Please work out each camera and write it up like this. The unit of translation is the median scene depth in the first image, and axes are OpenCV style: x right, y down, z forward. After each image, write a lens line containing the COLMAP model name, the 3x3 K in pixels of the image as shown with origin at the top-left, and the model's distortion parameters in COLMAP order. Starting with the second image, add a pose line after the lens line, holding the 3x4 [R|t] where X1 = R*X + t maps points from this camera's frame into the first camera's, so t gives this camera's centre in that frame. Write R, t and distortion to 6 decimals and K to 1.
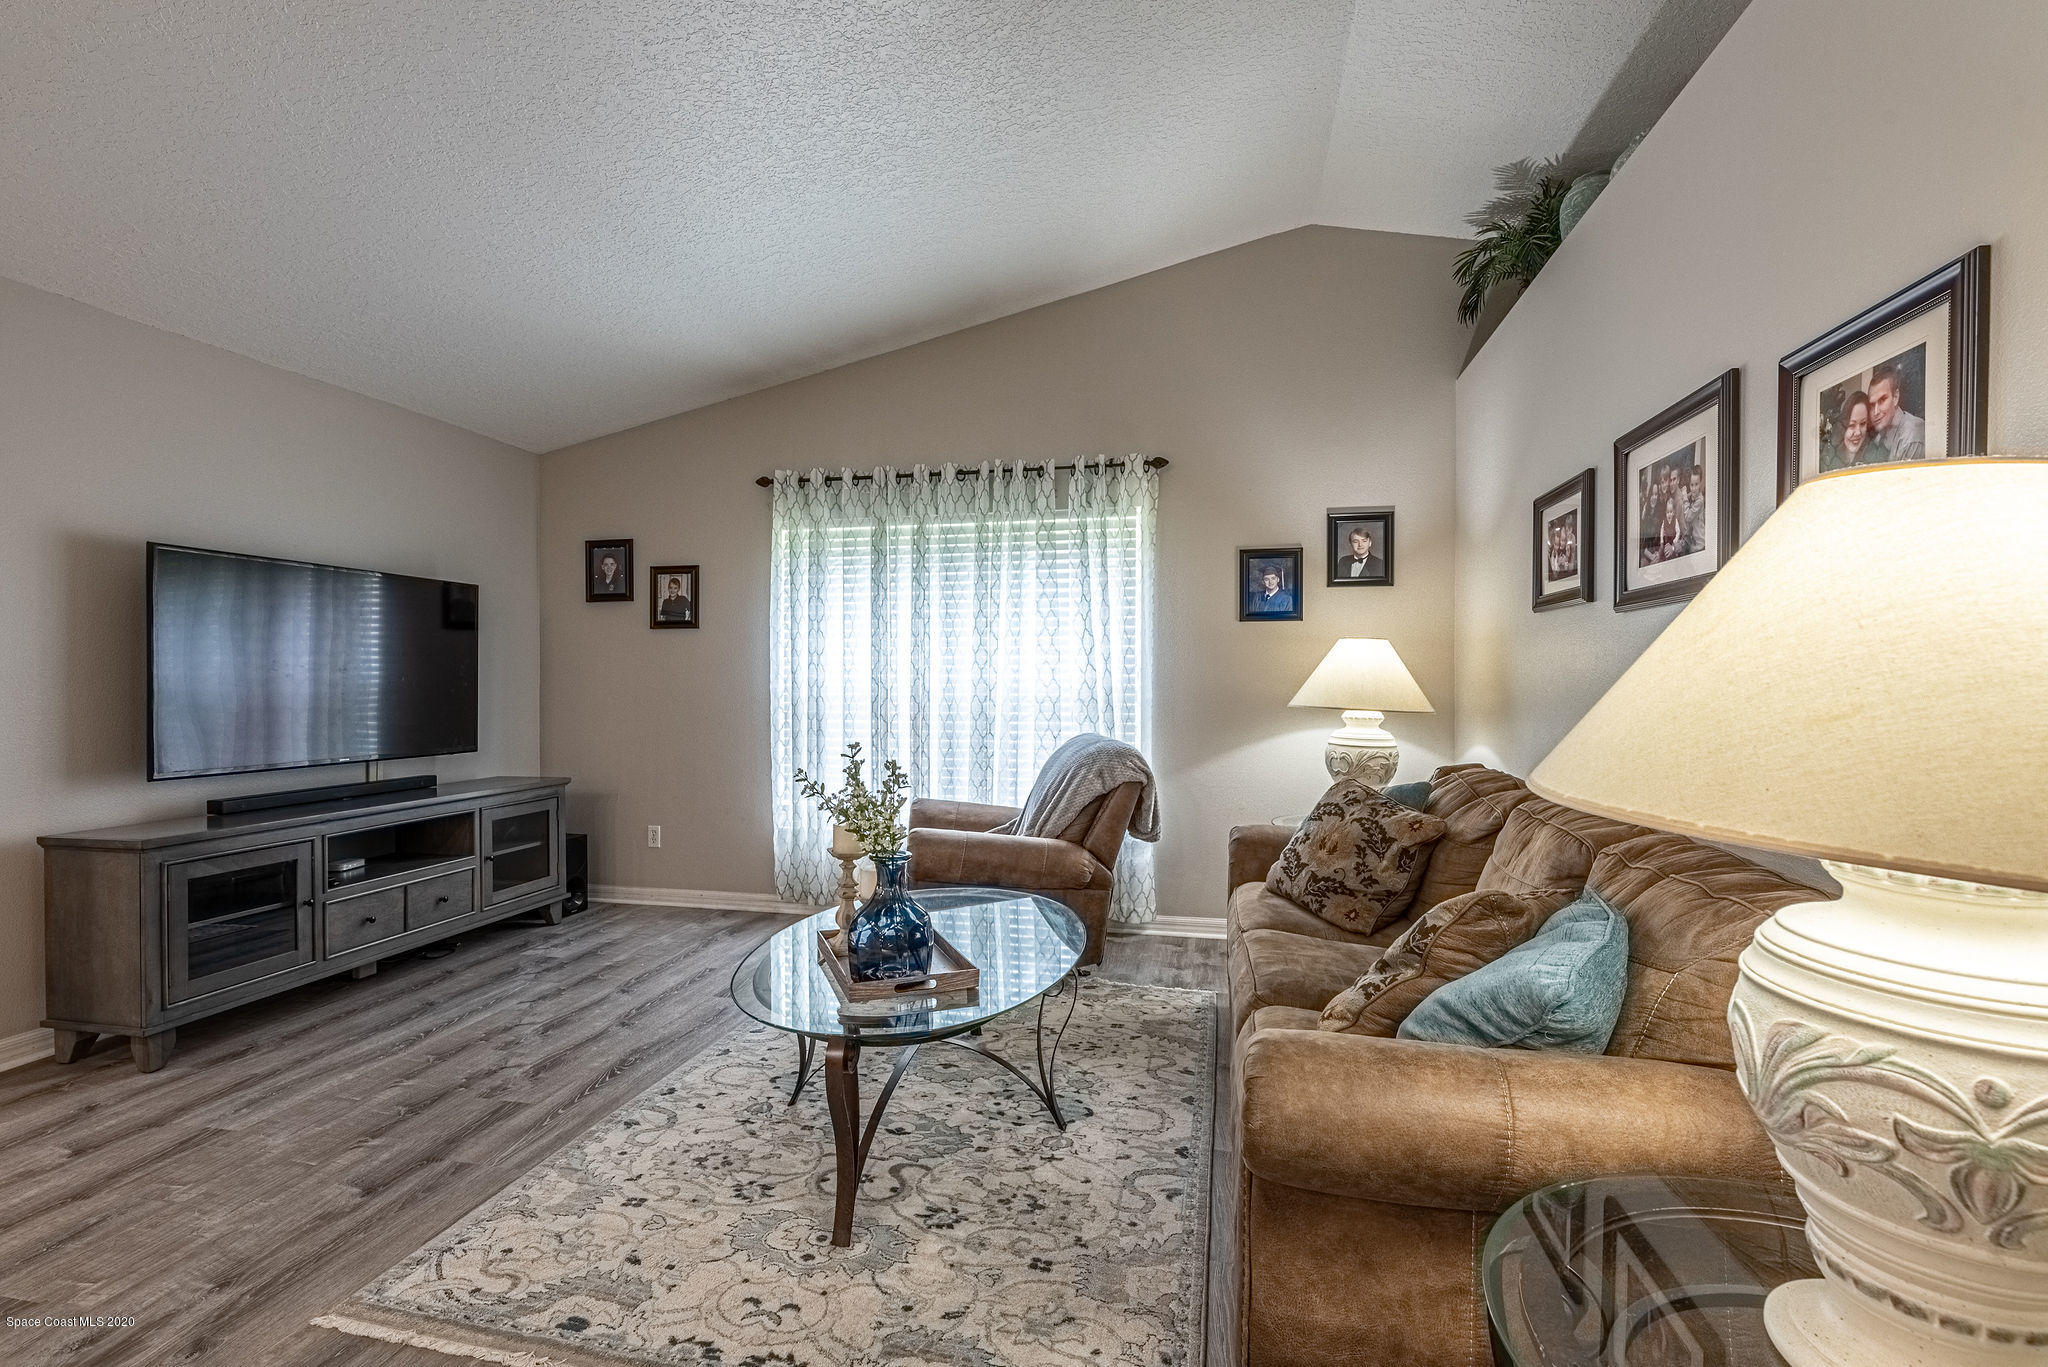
lens RADIAL K [[920.2, 0, 1013.5], [0, 920.2, 687.4], [0, 0, 1]] dist [0.000054, 0.000453]
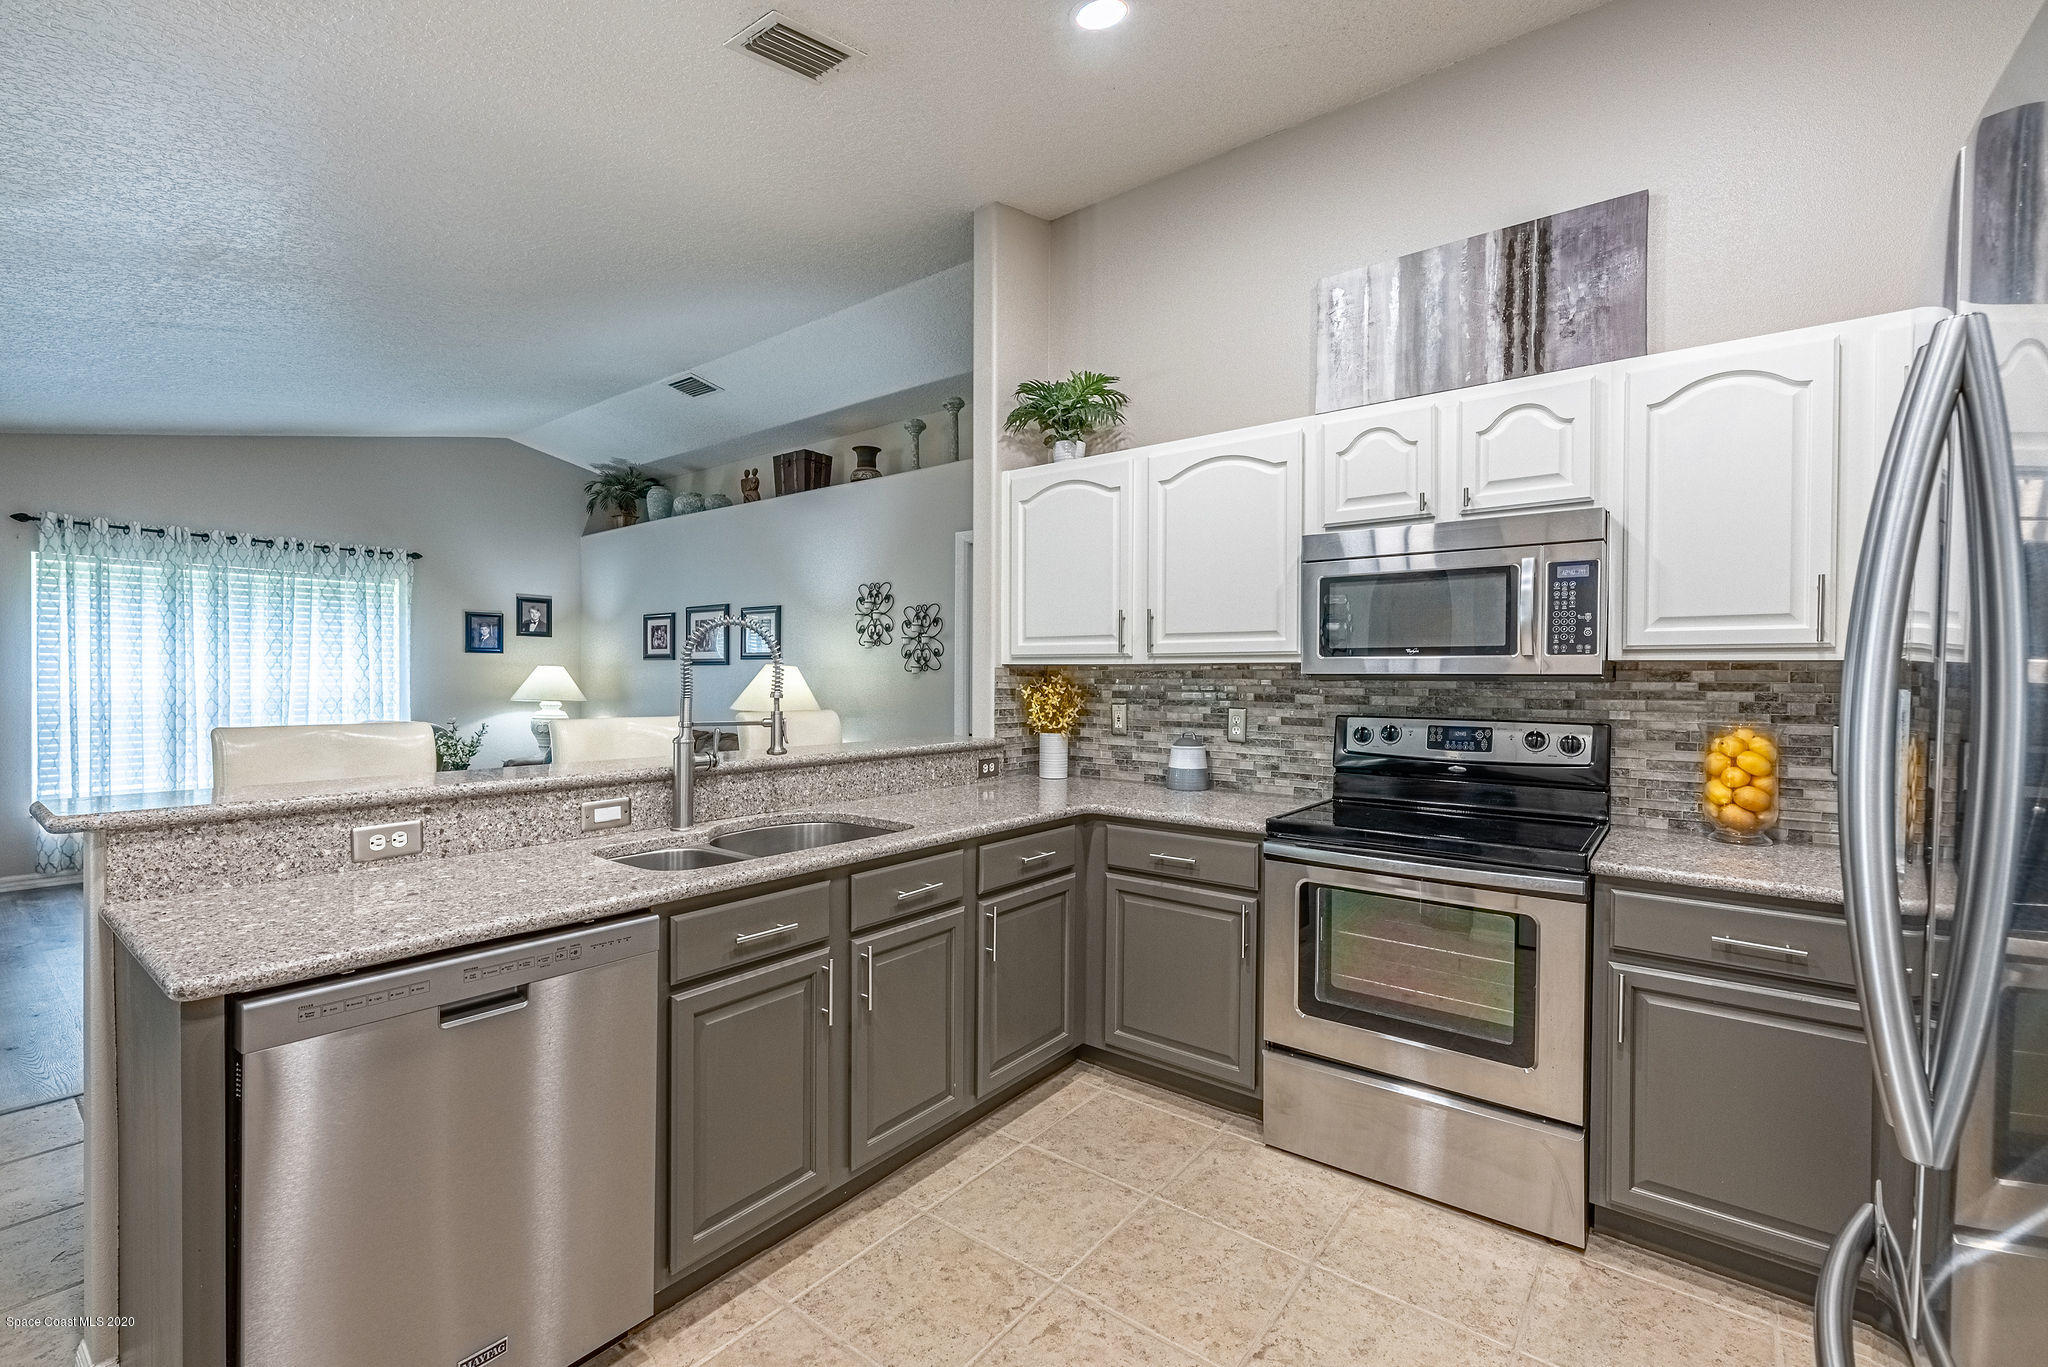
lens RADIAL K [[882.8, 0, 1029.3], [0, 882.8, 687.1], [0, 0, 1]] dist [-0.001233, 0.000873]
pose [[0.426283, -0.008233, 0.904553, -0.829286], [0.001137, 0.999963, 0.008565, -0.019711], [-0.904589, -0.002622, 0.426276, -0.694922]]
